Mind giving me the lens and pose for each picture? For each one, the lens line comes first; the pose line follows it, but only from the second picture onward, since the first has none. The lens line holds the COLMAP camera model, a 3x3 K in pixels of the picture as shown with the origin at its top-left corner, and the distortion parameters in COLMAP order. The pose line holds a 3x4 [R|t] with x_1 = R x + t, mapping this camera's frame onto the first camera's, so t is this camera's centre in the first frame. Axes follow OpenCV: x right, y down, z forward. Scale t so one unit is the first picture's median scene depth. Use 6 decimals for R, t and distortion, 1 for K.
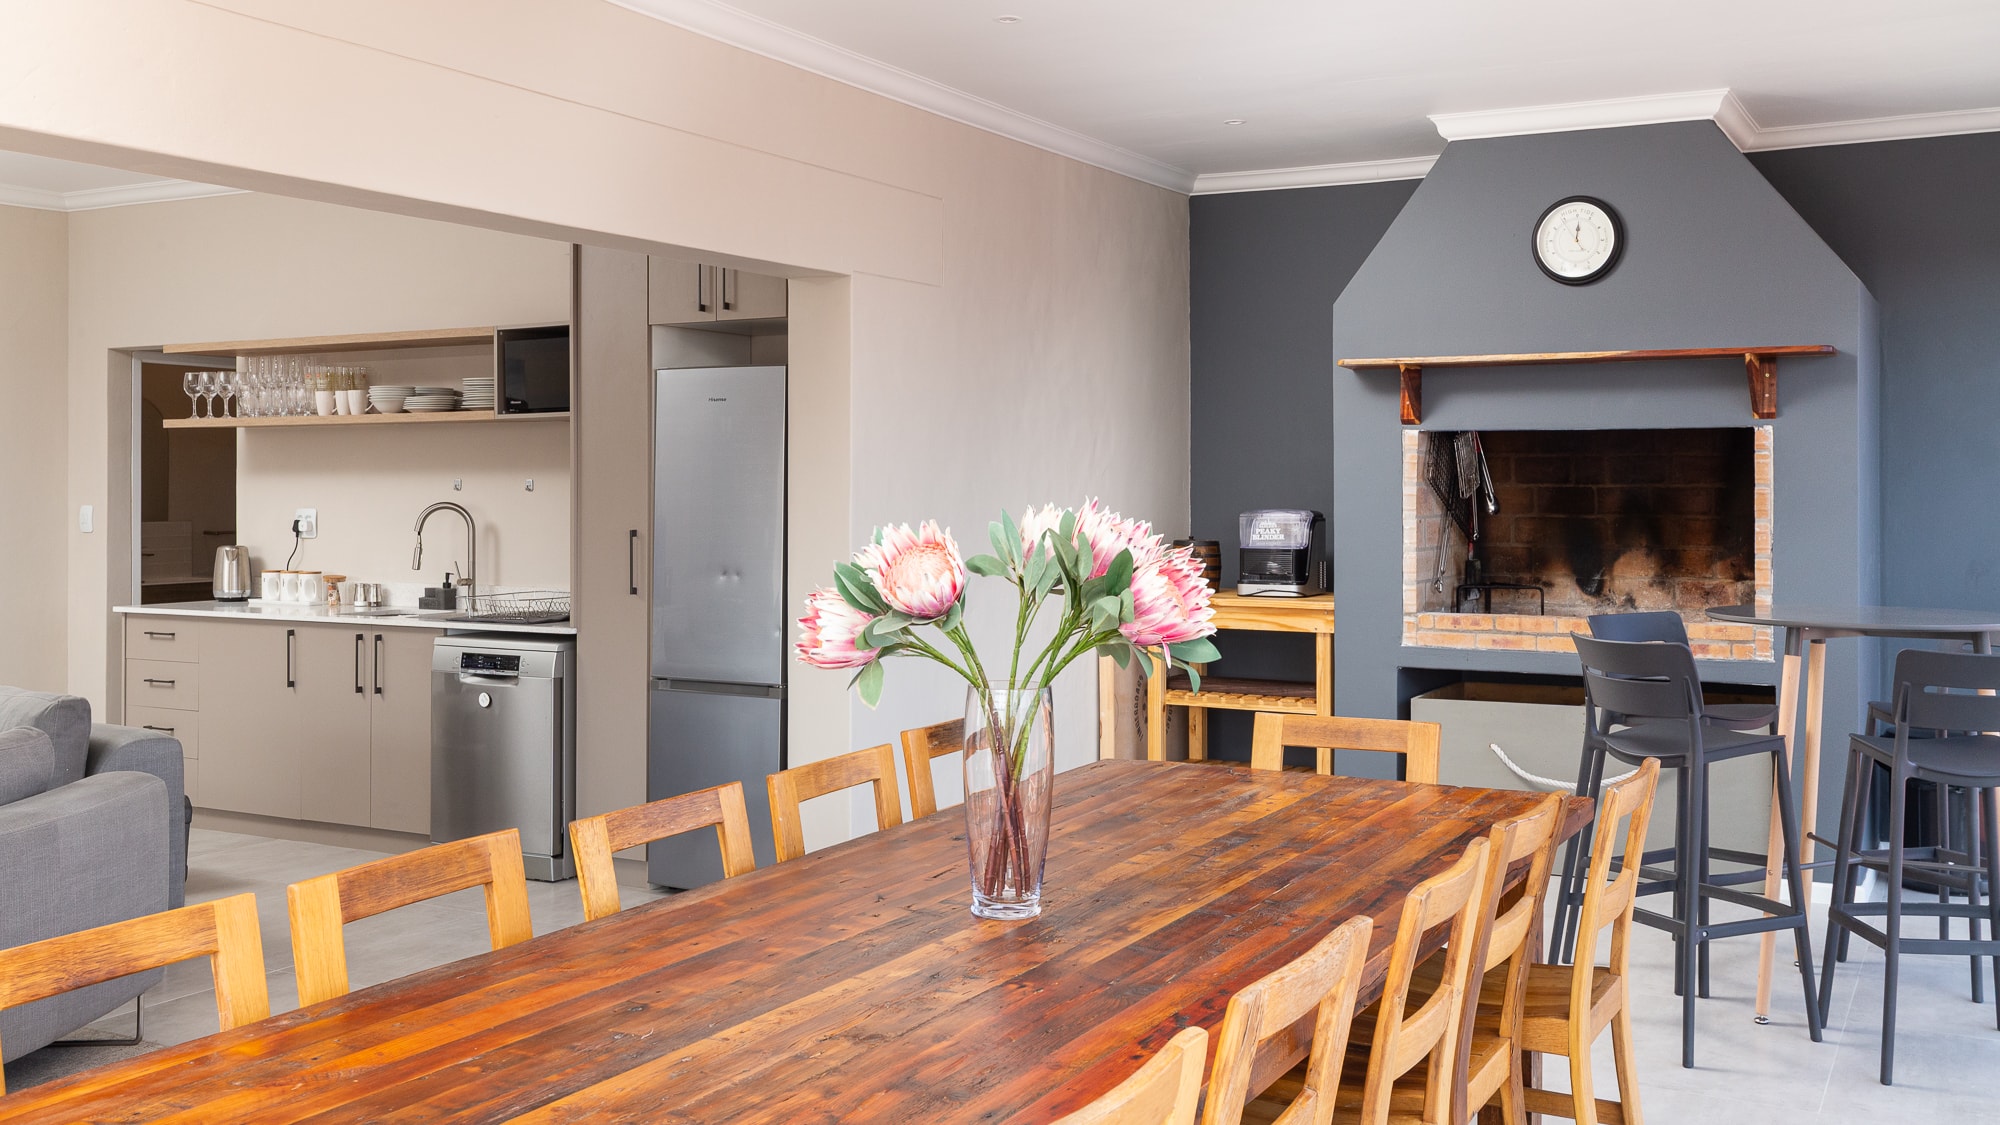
lens RADIAL K [[1849.4, 0, 1000.5], [0, 1849.4, 555.6], [0, 0, 1]] dist [-0.005432, 0.000000]
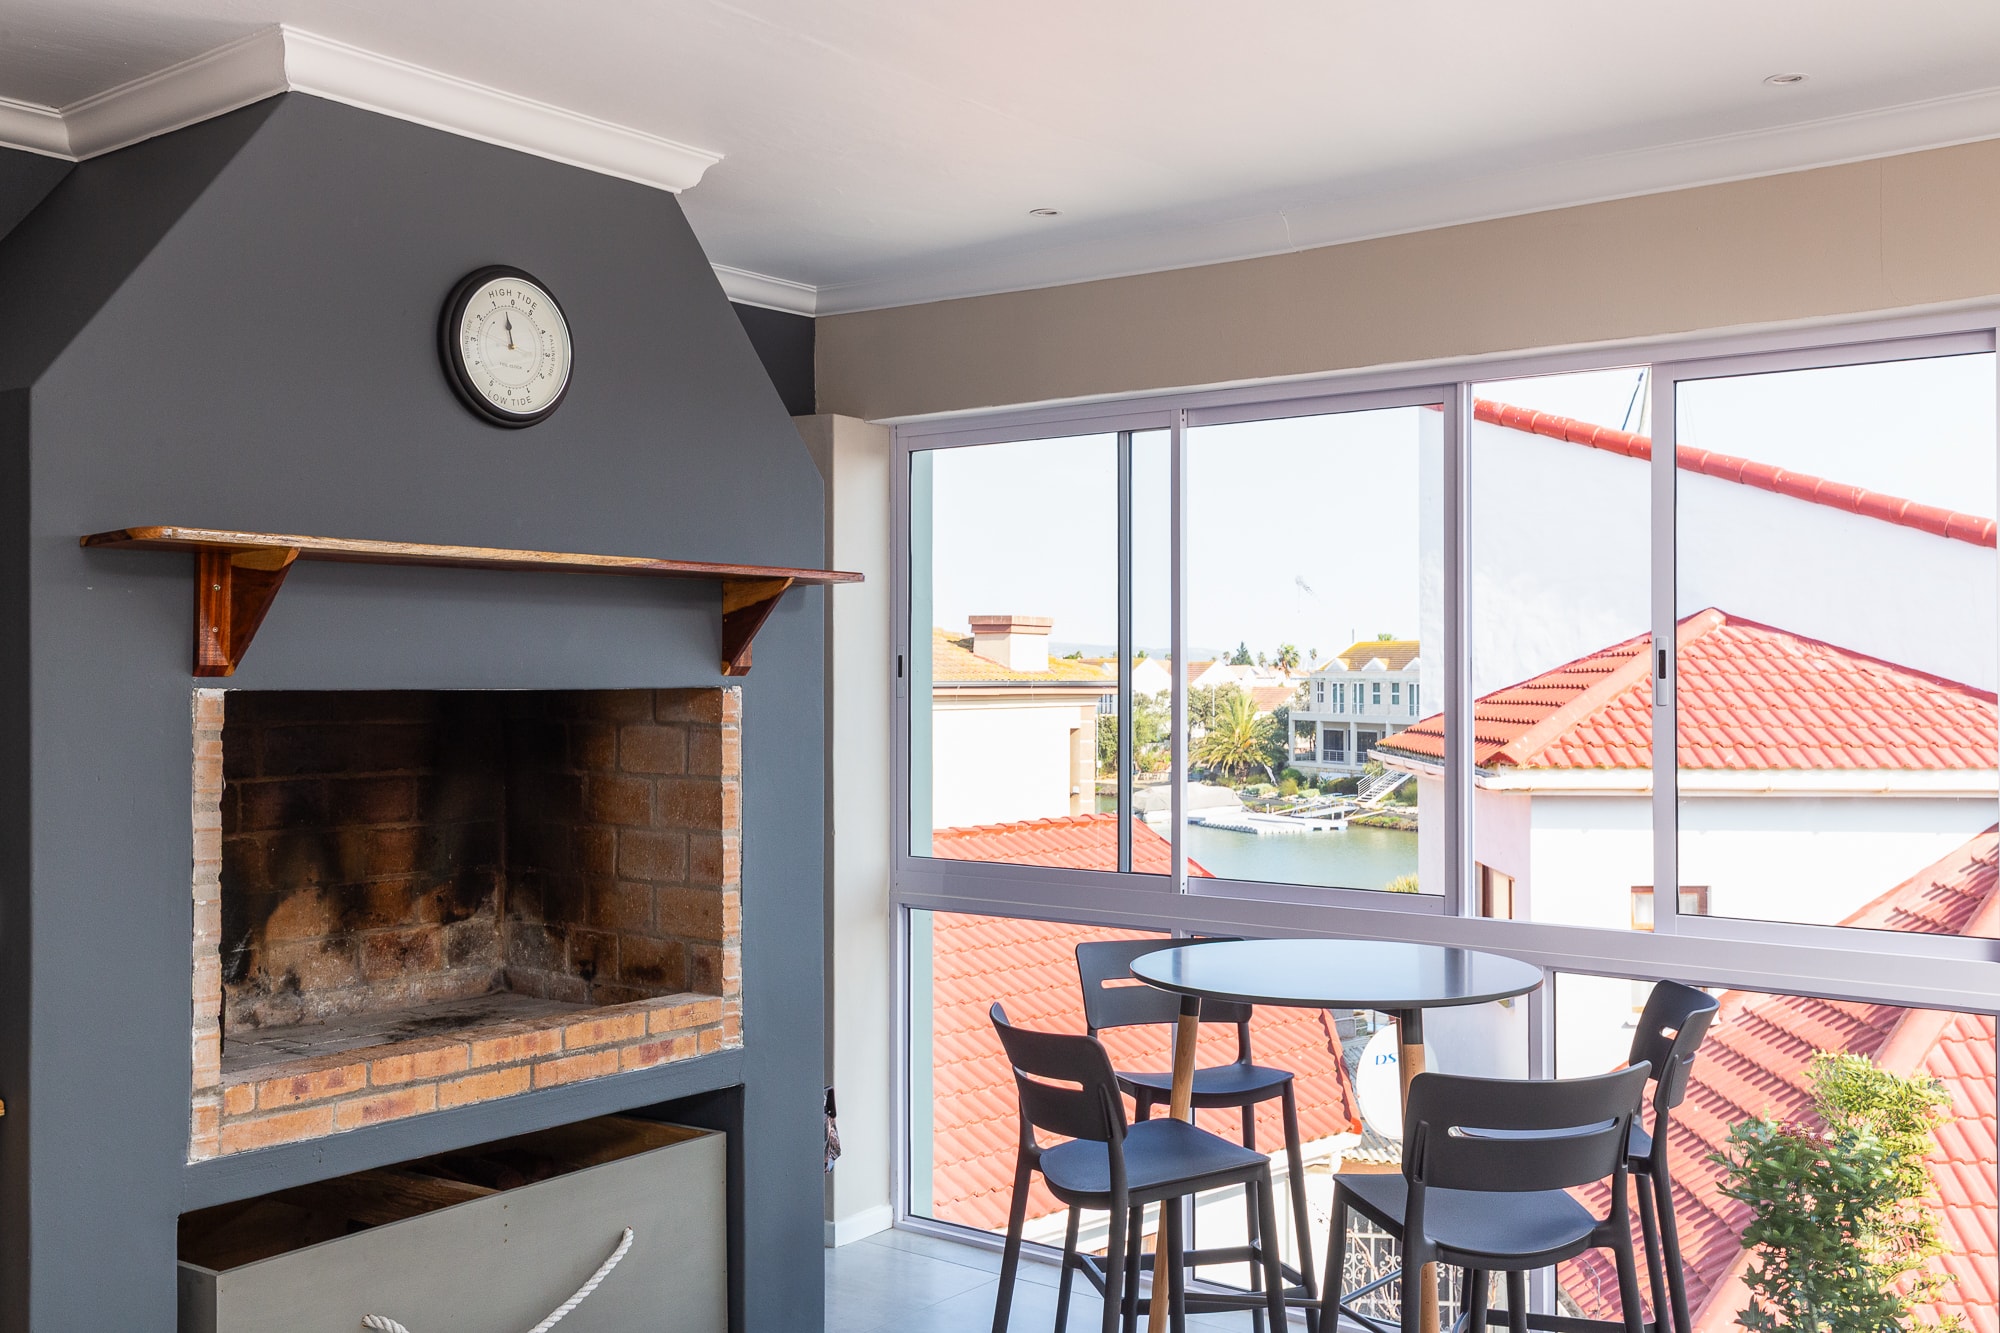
lens RADIAL K [[1950.7, 0, 1000.3], [0, 1950.7, 669.9], [0, 0, 1]] dist [-0.001401, 0.000000]
pose [[0.143117, -0.000219, 0.989706, -0.227178], [0.036864, 0.999307, -0.005110, -0.062599], [-0.989019, 0.037216, 0.143026, 0.731769]]
